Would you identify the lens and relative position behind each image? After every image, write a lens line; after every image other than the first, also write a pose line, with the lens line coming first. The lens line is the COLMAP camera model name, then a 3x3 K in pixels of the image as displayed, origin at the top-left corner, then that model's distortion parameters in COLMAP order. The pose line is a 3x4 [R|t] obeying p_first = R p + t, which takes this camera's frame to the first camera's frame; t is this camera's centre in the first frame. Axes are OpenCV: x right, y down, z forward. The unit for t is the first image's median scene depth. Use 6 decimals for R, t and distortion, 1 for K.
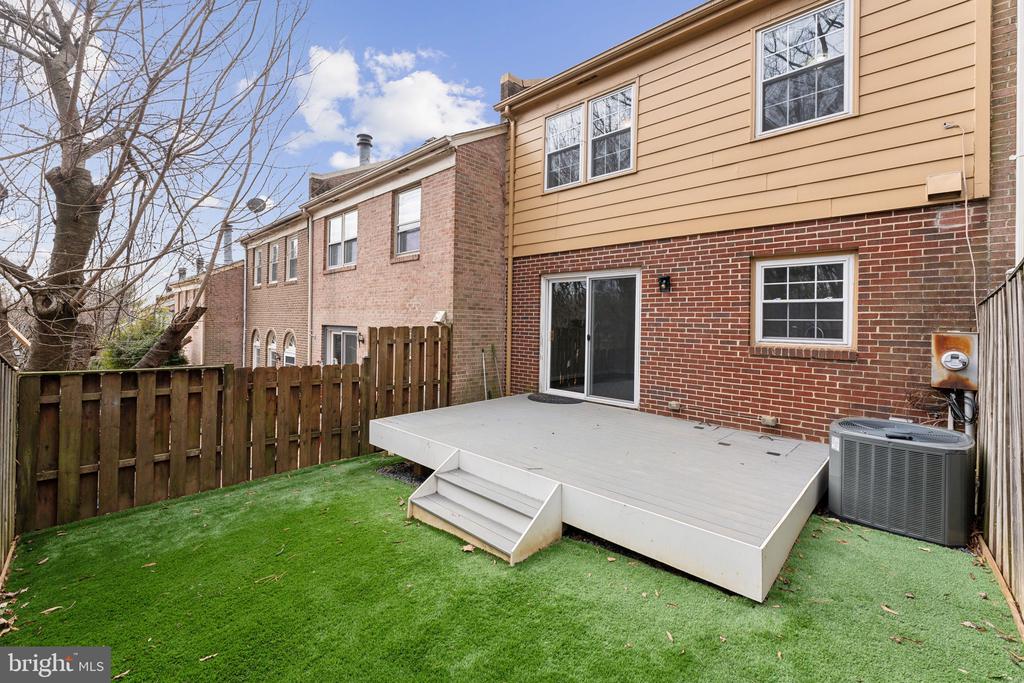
lens RADIAL K [[420.0, 0, 511.4], [0, 420.0, 320.8], [0, 0, 1]] dist [-0.002746, 0.000078]
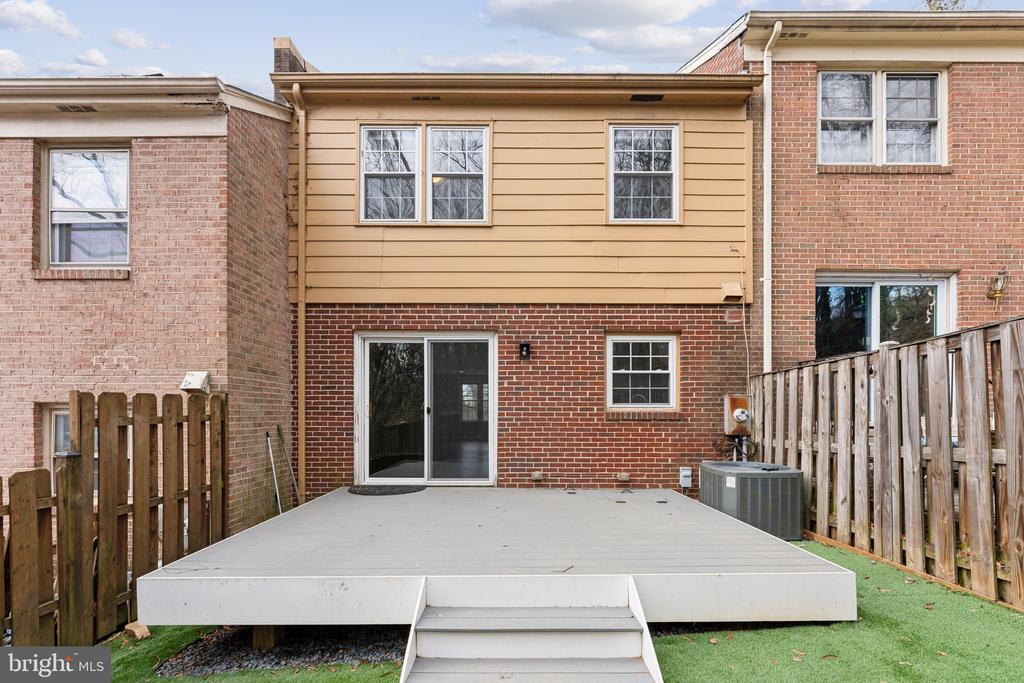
lens RADIAL K [[420.0, 0, 514.3], [0, 420.0, 413.7], [0, 0, 1]] dist [-0.002746, 0.000078]
pose [[0.728322, -0.019875, 0.684947, -0.296982], [0.007757, 0.999754, 0.020762, 0.033525], [-0.685191, -0.009808, 0.728297, 0.299455]]
